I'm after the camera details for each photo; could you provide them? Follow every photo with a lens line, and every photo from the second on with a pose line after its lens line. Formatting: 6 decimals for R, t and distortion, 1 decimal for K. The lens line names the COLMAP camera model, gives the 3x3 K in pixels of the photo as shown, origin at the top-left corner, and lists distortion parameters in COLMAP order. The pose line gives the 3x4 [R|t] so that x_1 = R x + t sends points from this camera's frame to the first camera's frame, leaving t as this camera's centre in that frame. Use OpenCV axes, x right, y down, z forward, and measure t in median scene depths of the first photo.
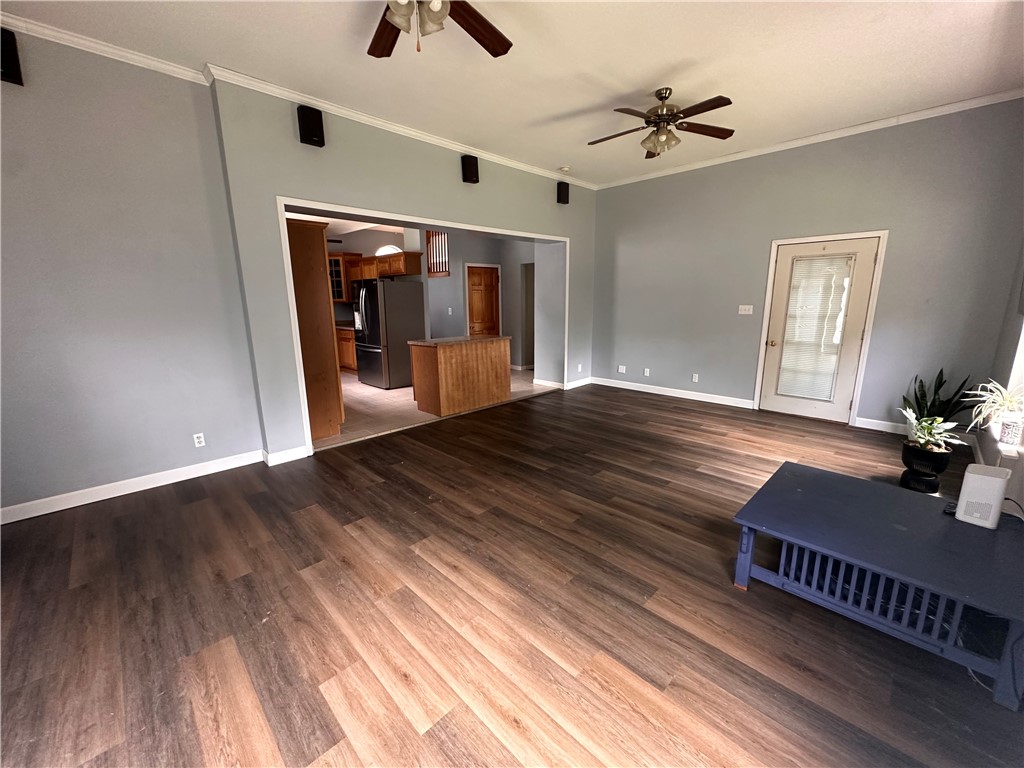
lens RADIAL K [[415.3, 0, 512.0], [0, 415.3, 384.0], [0, 0, 1]] dist [0.000471, 0.000073]
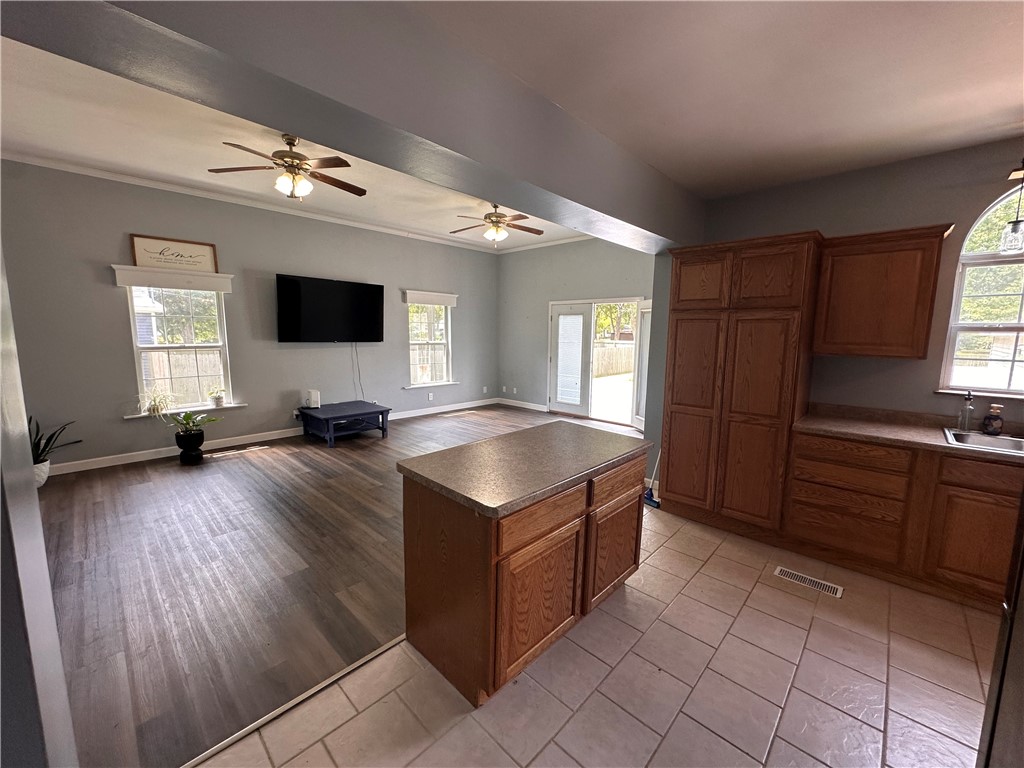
lens RADIAL K [[410.5, 0, 512.0], [0, 410.5, 384.0], [0, 0, 1]] dist [-0.001386, 0.000010]
pose [[-0.999882, 0.000118, -0.015346, -0.111129], [-0.004979, 0.943395, 0.331634, -0.345220], [0.014516, 0.331671, -0.943283, 1.573456]]
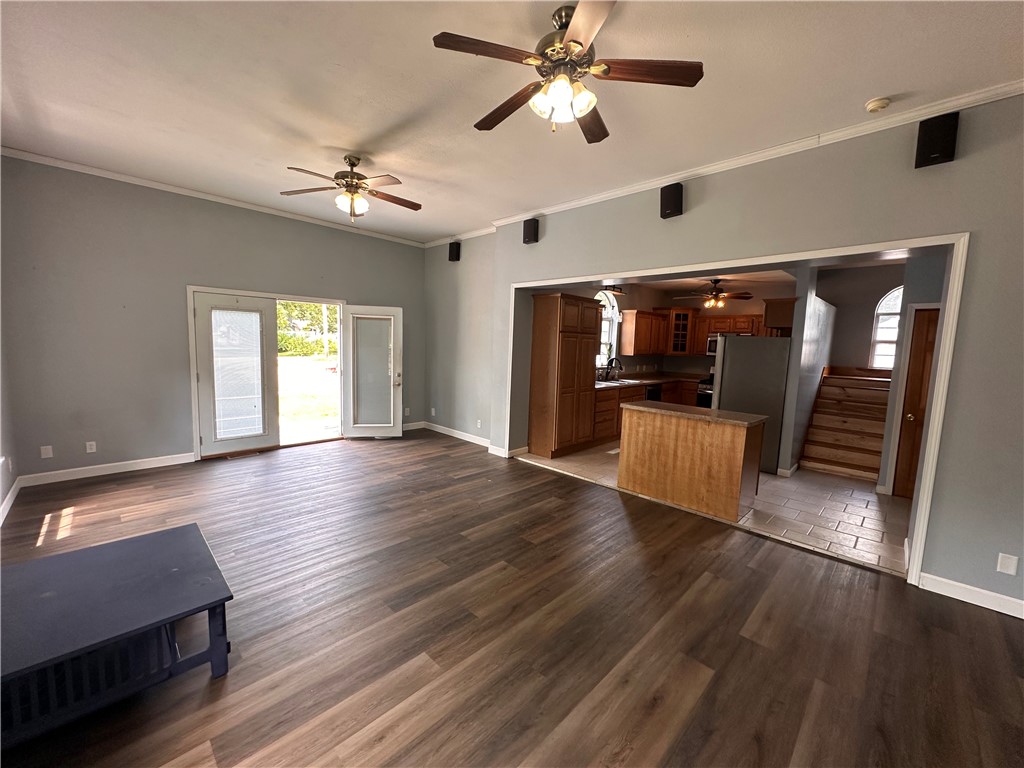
lens RADIAL K [[410.5, 0, 512.0], [0, 410.5, 384.0], [0, 0, 1]] dist [-0.001386, 0.000010]
pose [[0.012049, 0.109385, -0.993926, 0.727648], [-0.240336, 0.965177, 0.103307, -0.182089], [0.970615, 0.237632, 0.037918, 0.756242]]
